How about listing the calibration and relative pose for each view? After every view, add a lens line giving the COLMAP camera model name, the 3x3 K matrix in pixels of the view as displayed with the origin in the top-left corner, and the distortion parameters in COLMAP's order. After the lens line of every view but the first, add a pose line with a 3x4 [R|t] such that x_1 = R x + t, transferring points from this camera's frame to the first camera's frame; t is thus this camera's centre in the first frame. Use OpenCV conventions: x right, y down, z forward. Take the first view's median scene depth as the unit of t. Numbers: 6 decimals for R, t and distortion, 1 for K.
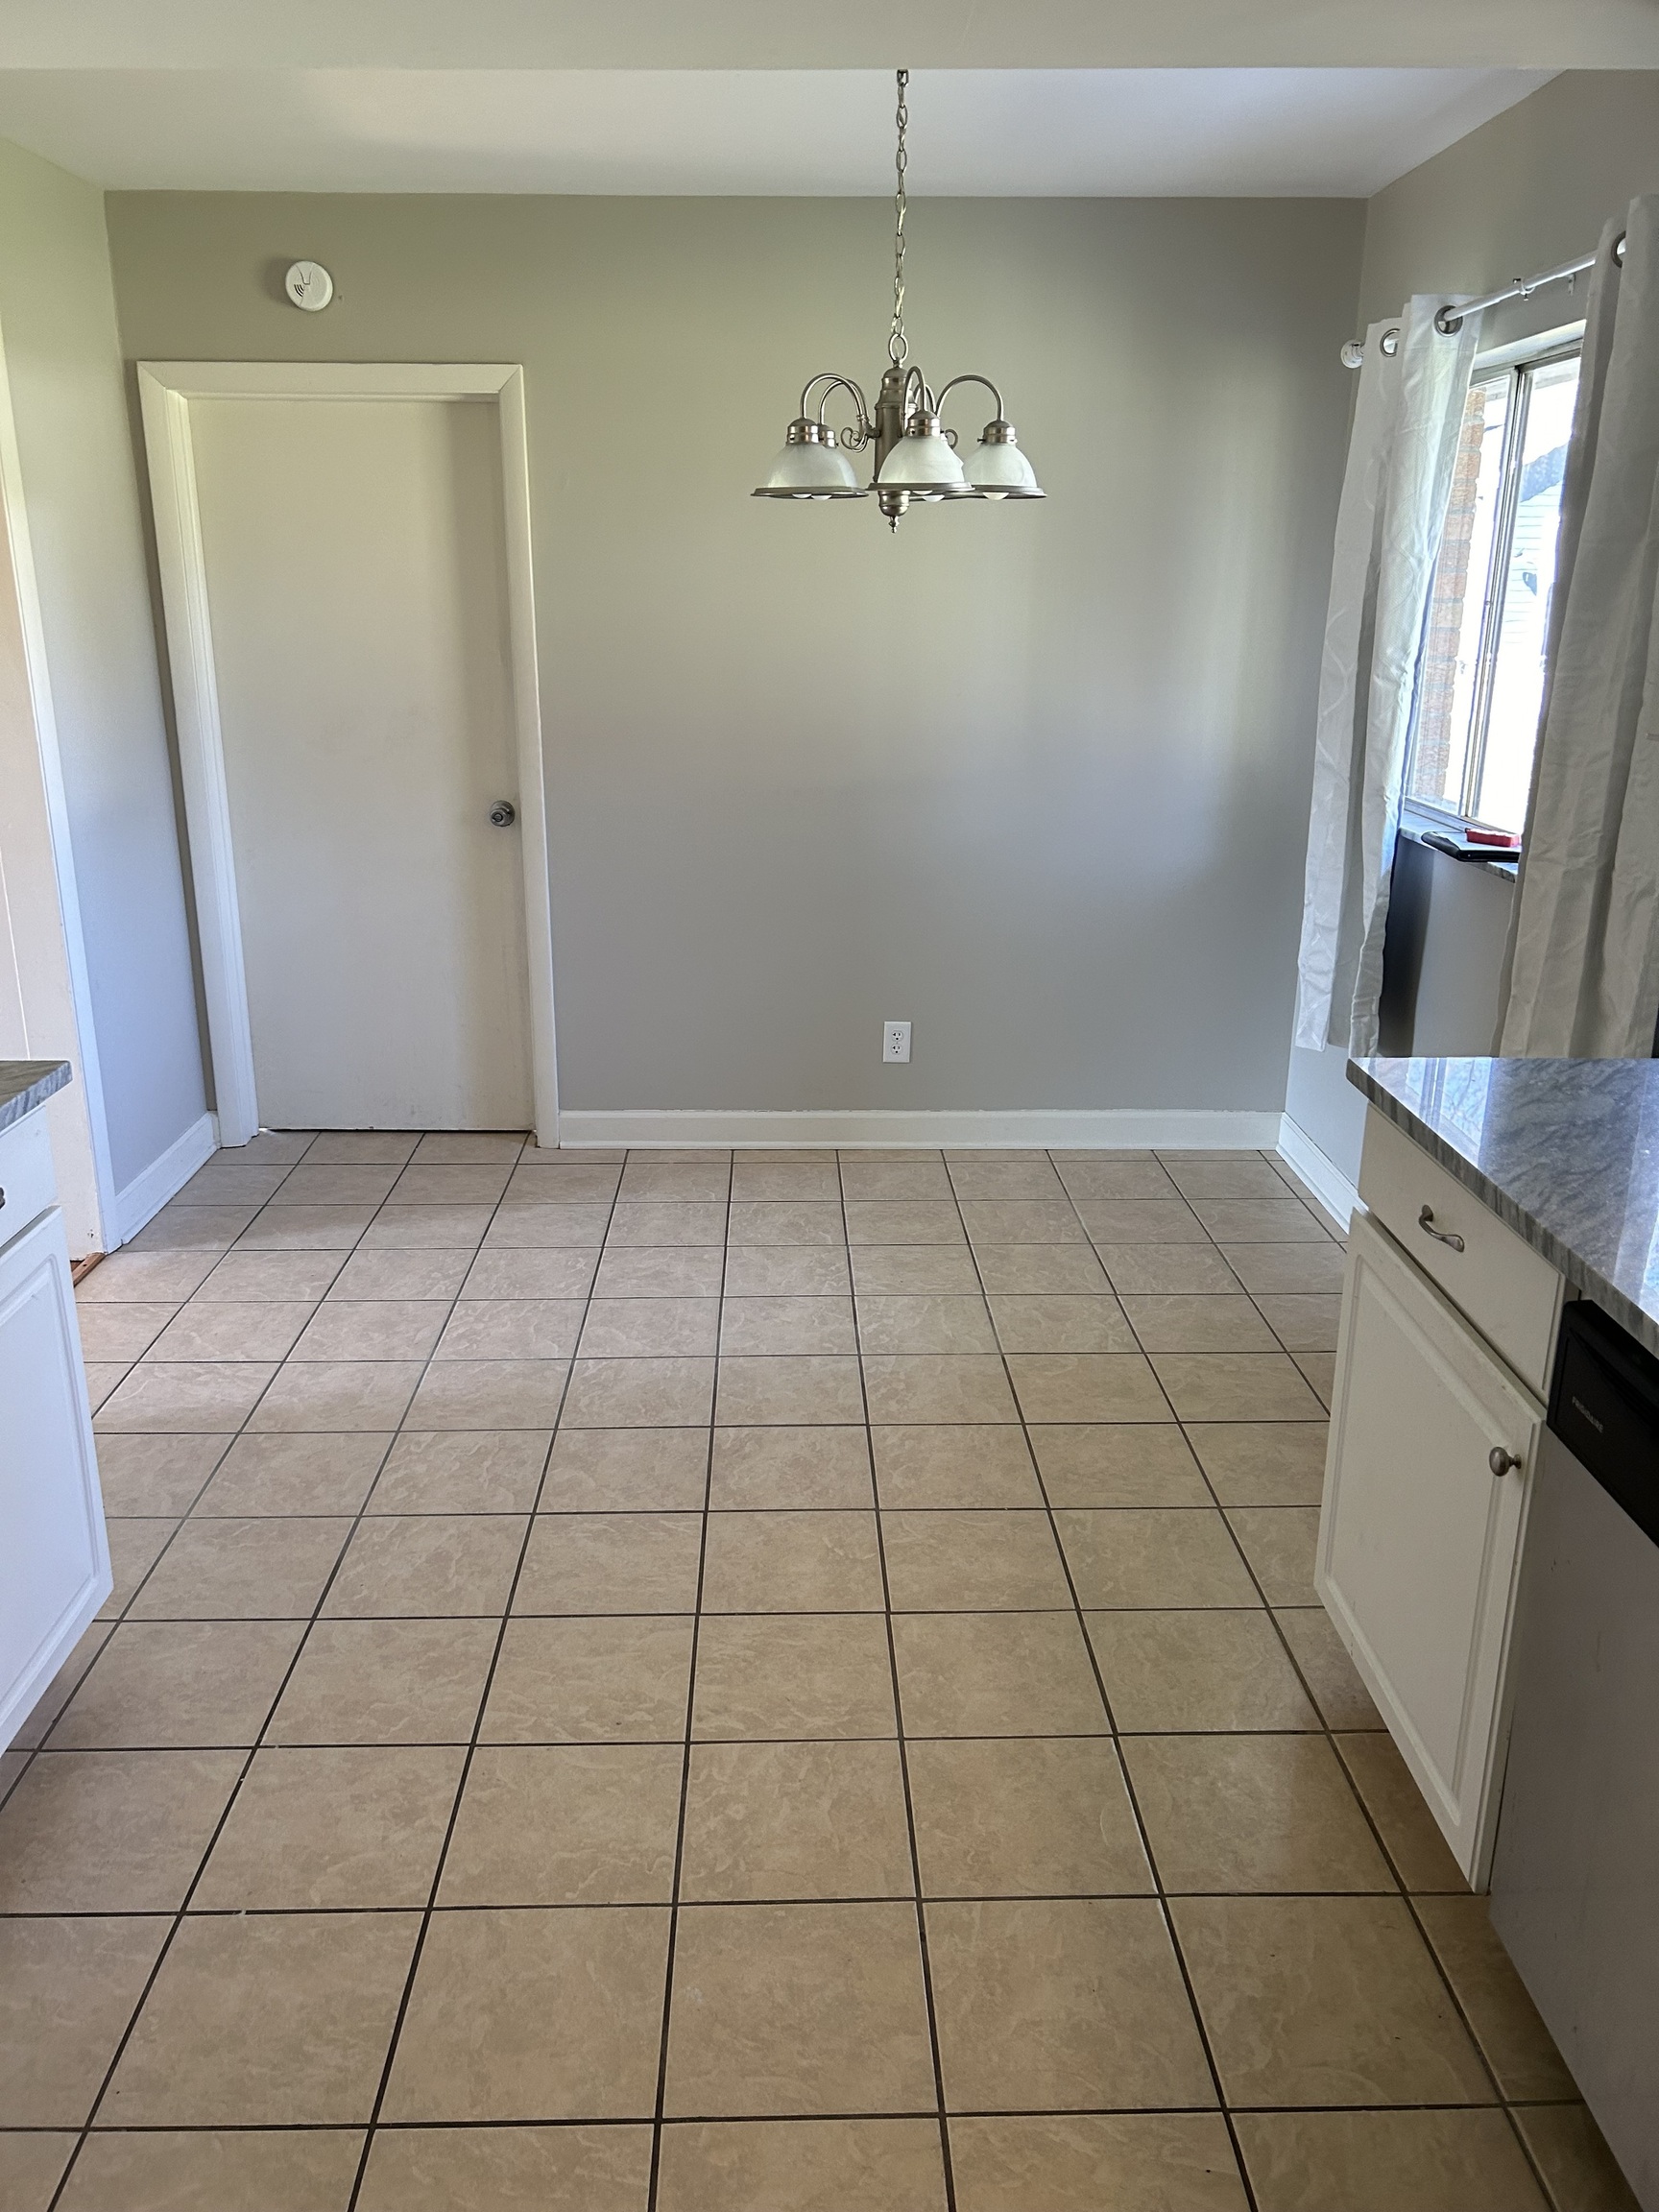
lens RADIAL K [[1673.0, 0, 829.9], [0, 1673.0, 1103.6], [0, 0, 1]] dist [0.054270, -0.051378]
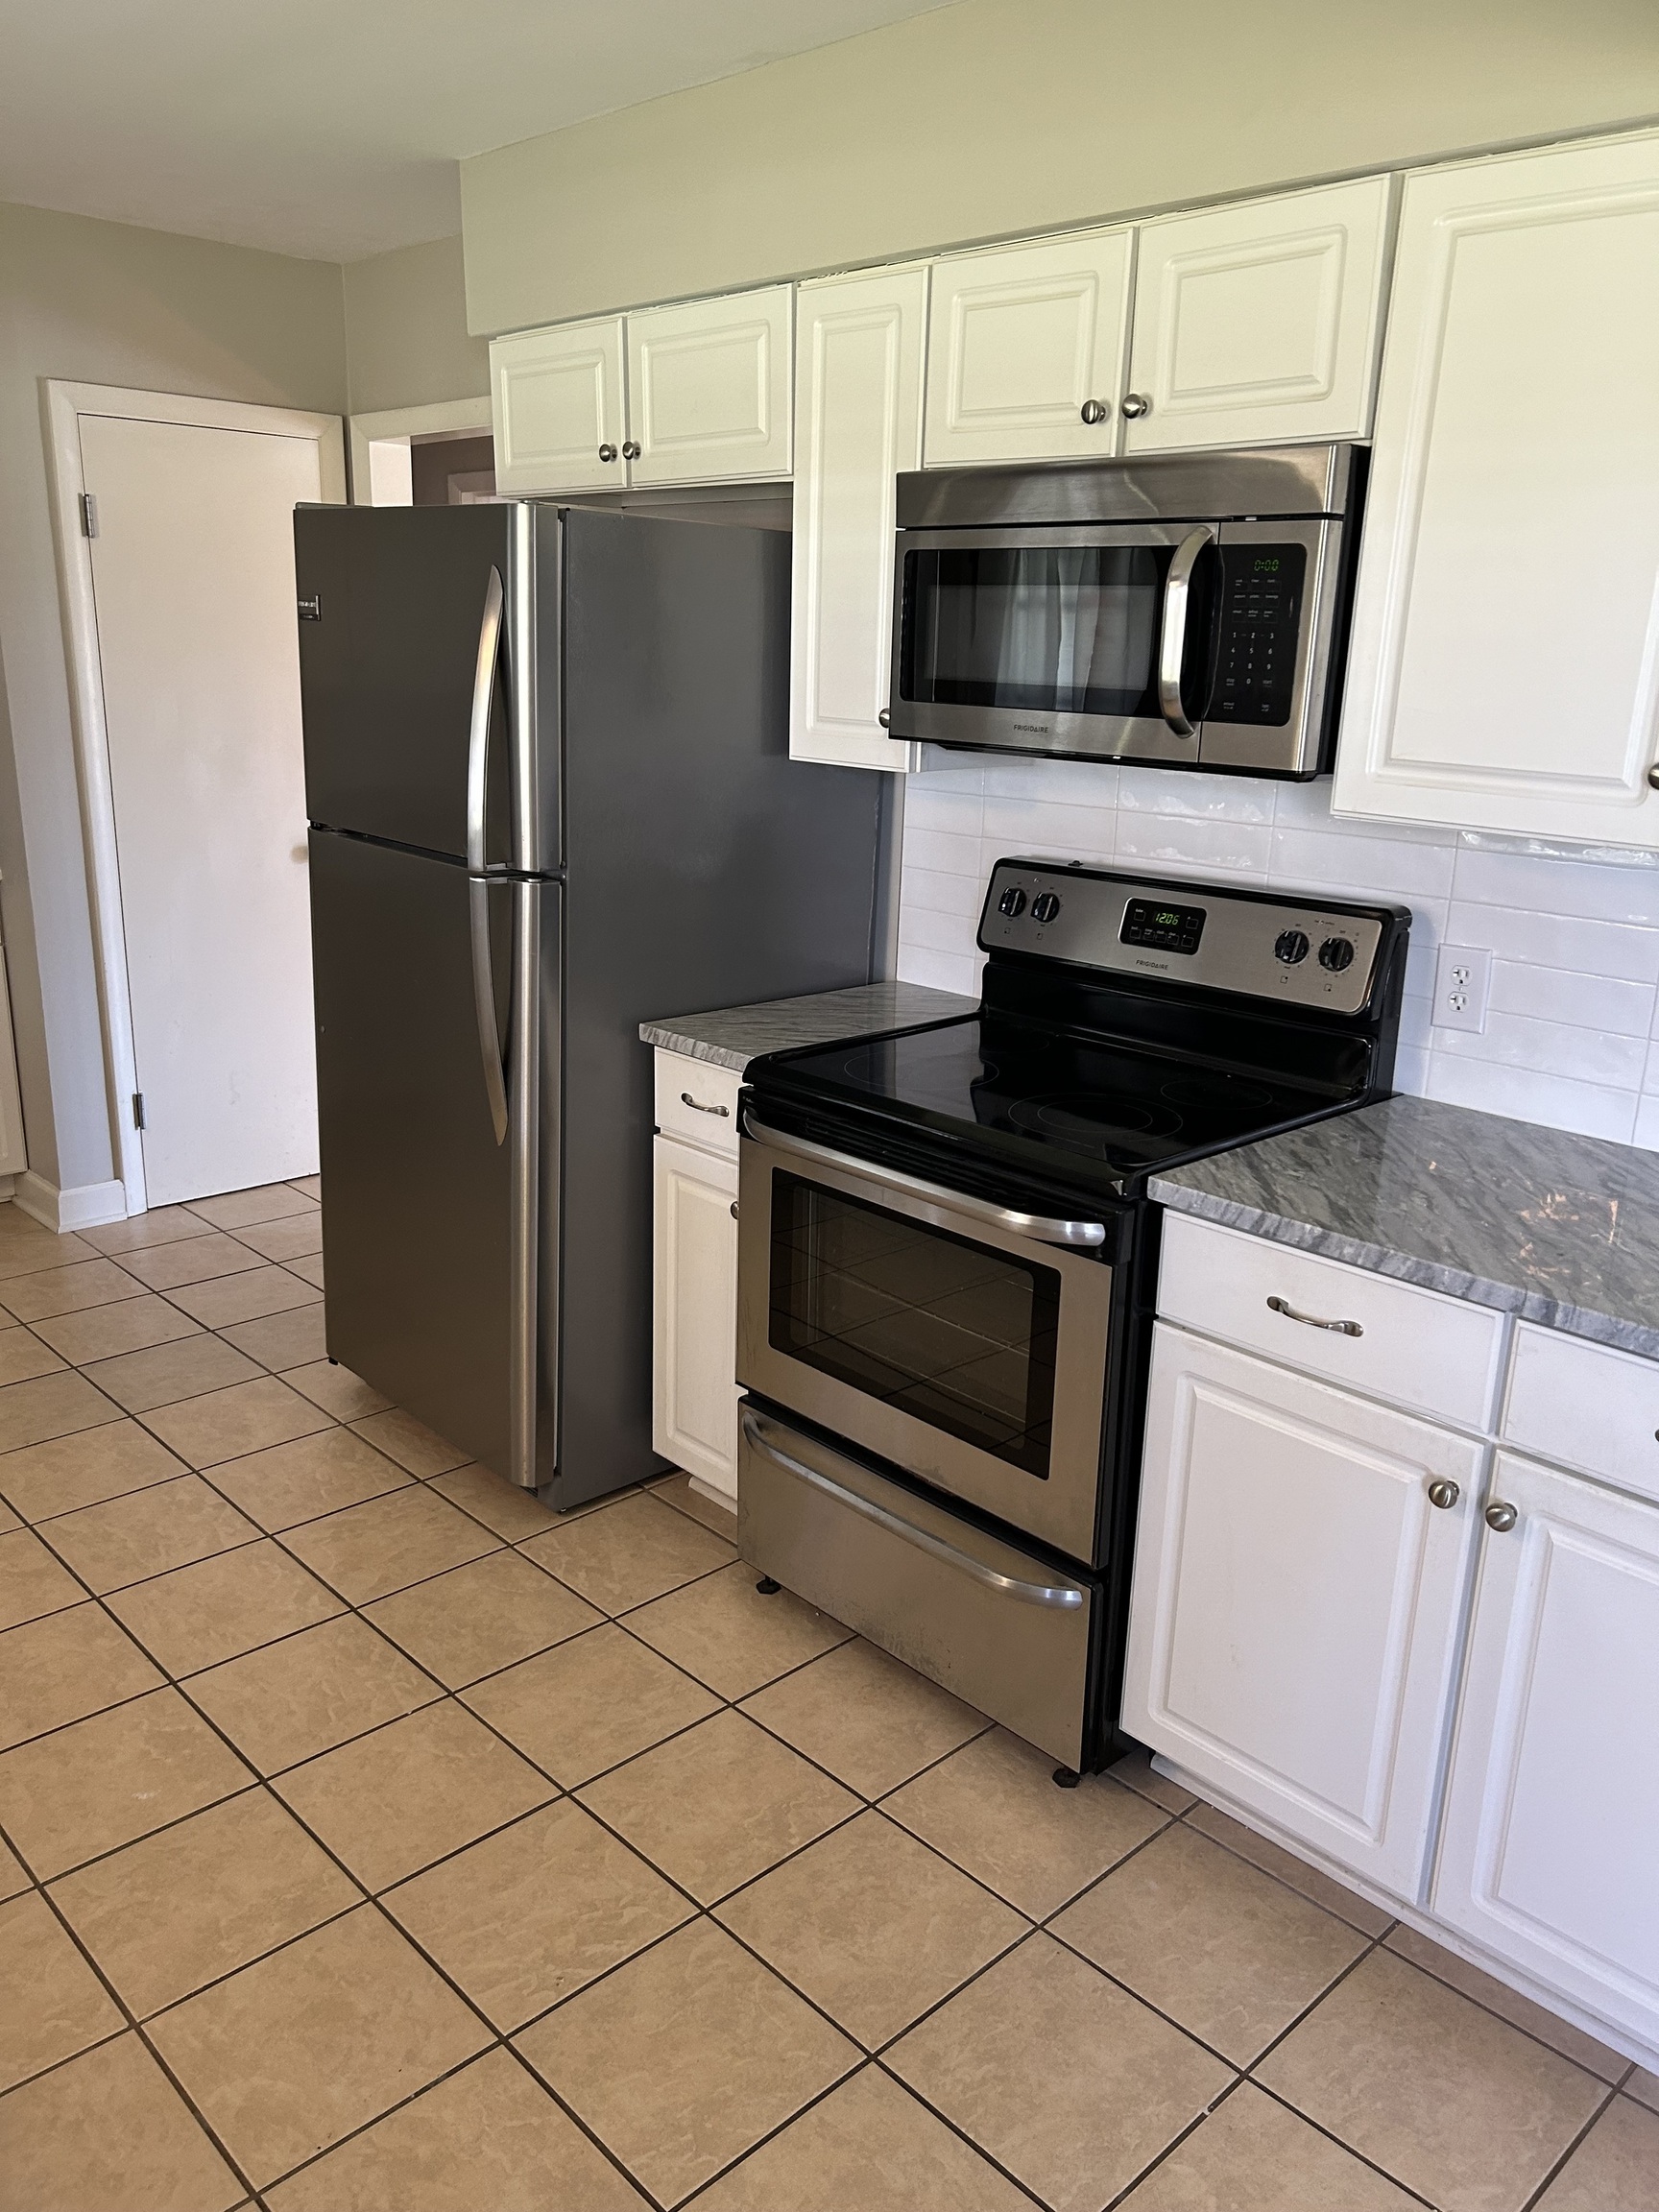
lens RADIAL K [[1673.0, 0, 836.9], [0, 1673.0, 1102.9], [0, 0, 1]] dist [0.054270, -0.051378]
pose [[-0.742388, 0.156994, -0.651316, 0.293261], [-0.228434, 0.854587, 0.466367, -0.346865], [0.629823, 0.495008, -0.598573, 1.078130]]
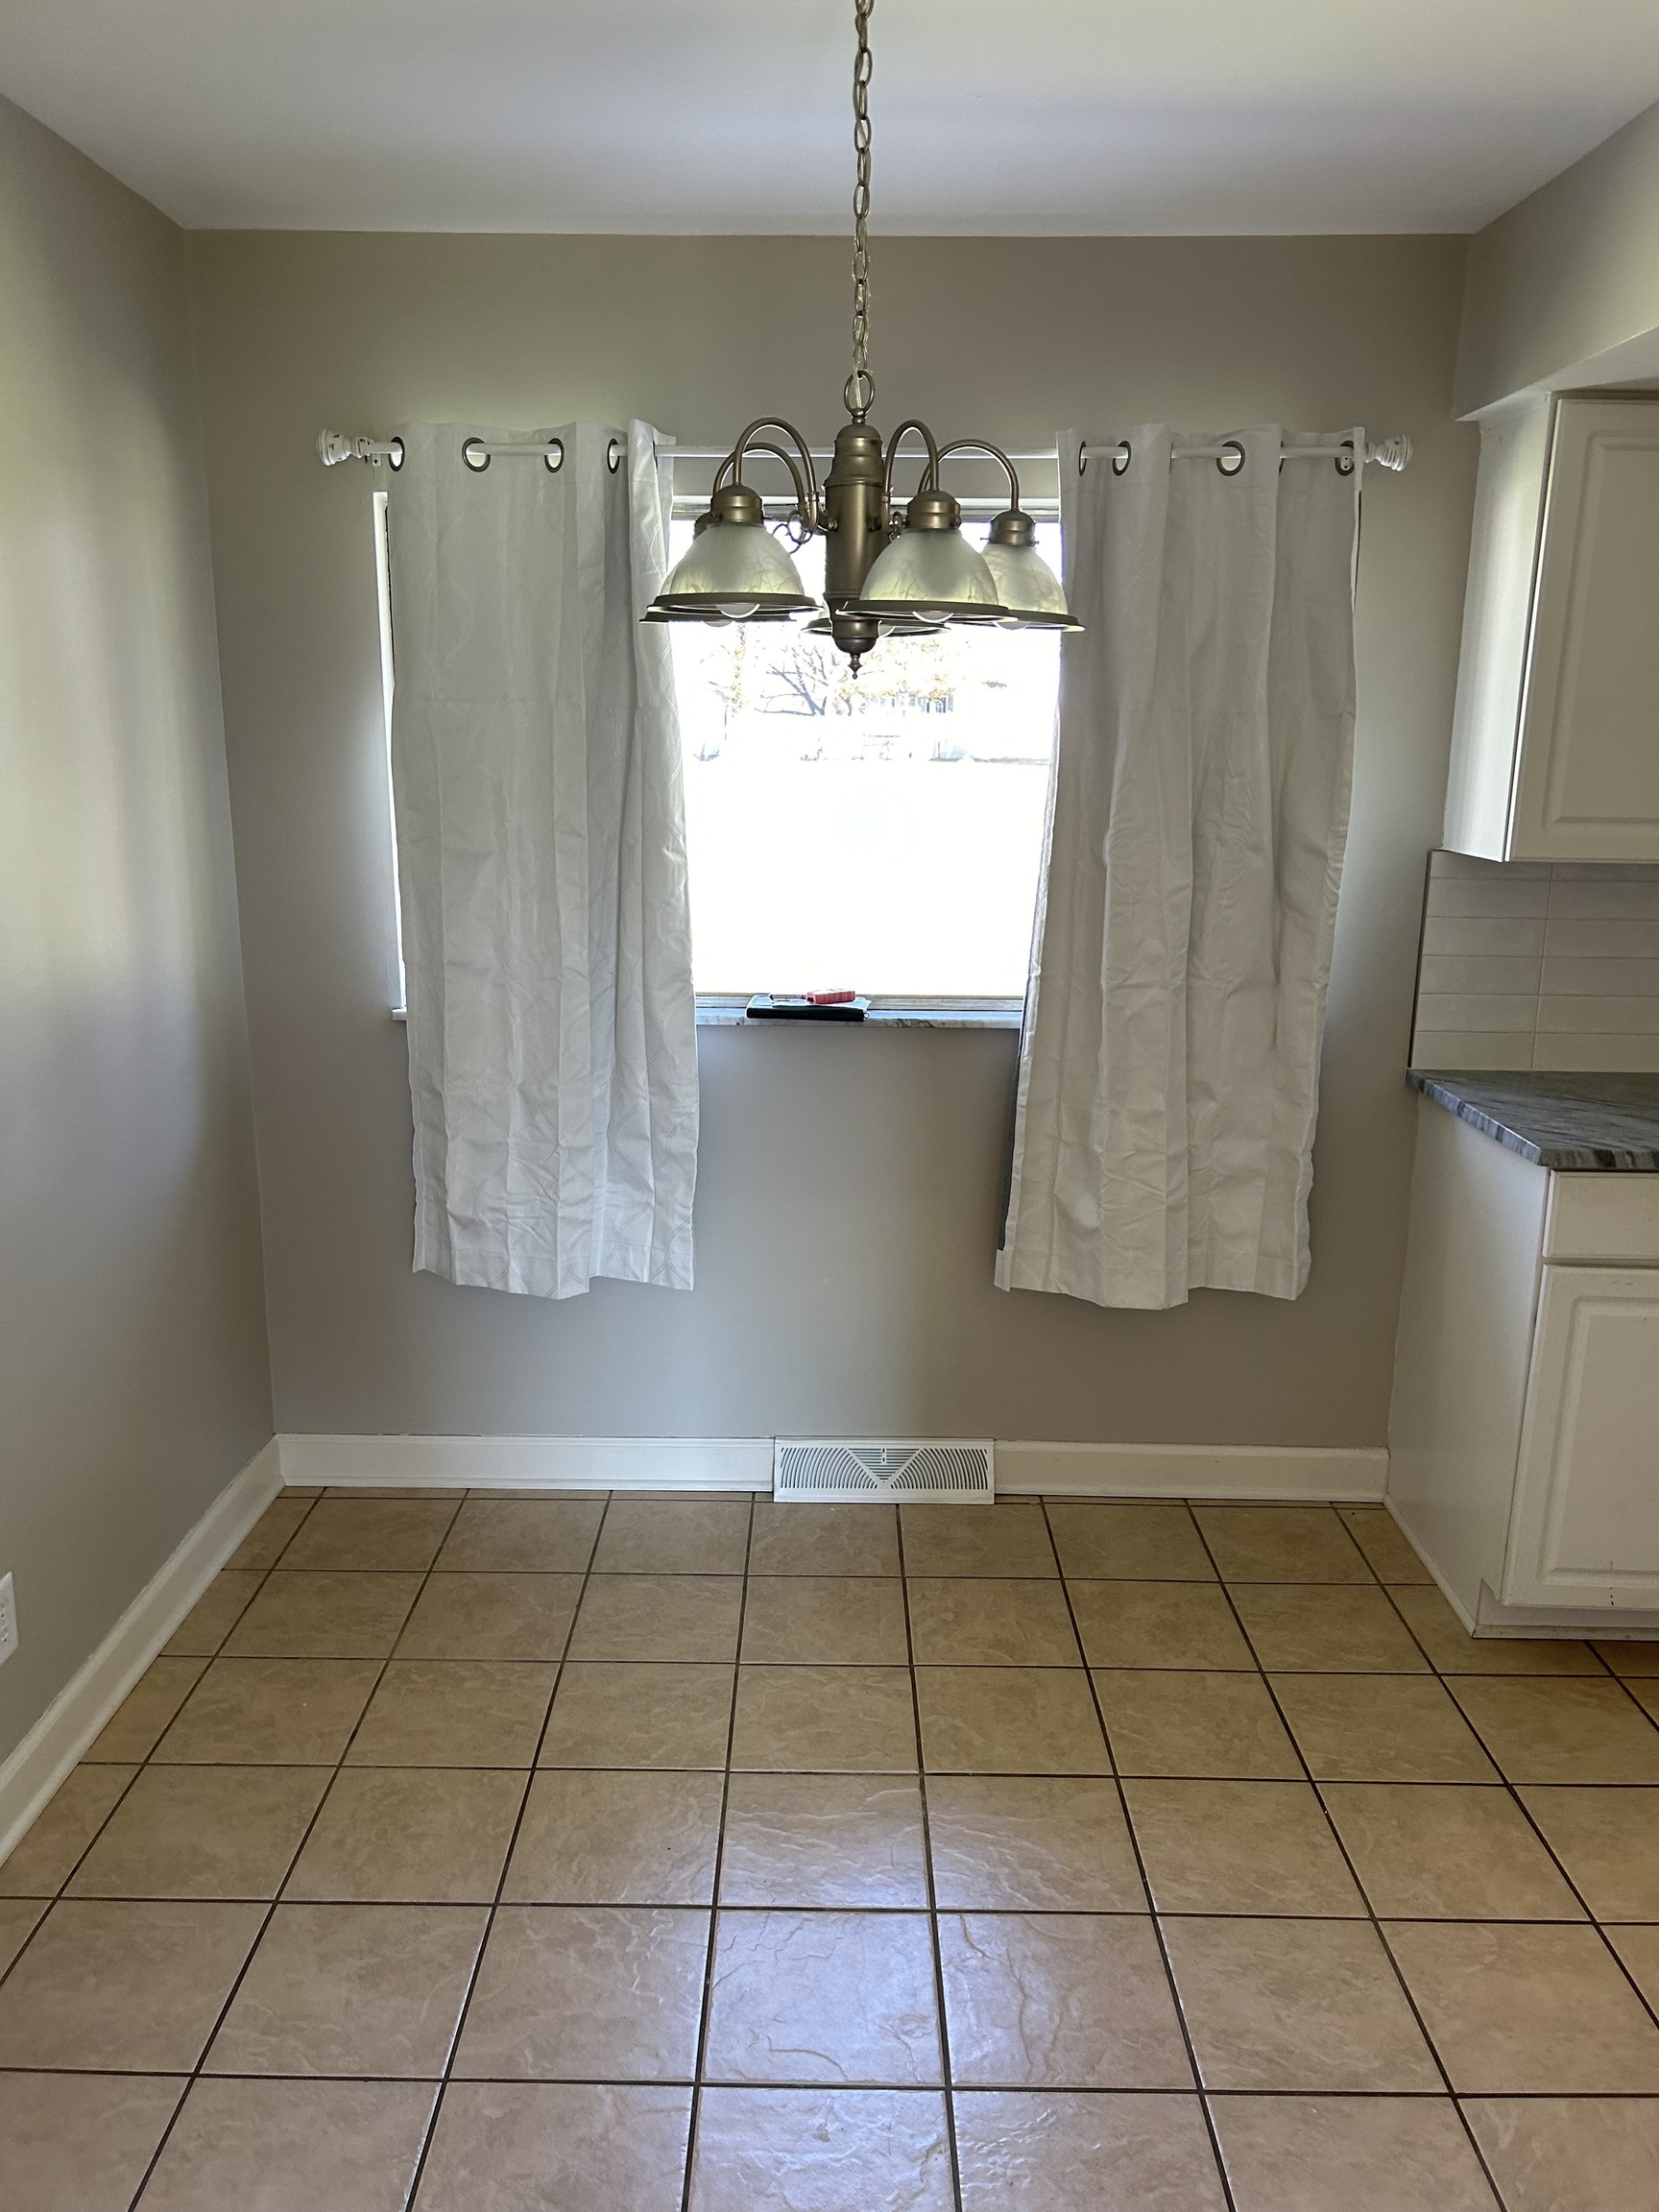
lens RADIAL K [[1673.0, 0, 837.9], [0, 1673.0, 1101.4], [0, 0, 1]] dist [0.054270, -0.051378]
pose [[0.020984, -0.226850, 0.973704, -0.875922], [0.282250, 0.935646, 0.211901, -0.466044], [-0.959111, 0.270381, 0.083662, 1.432634]]
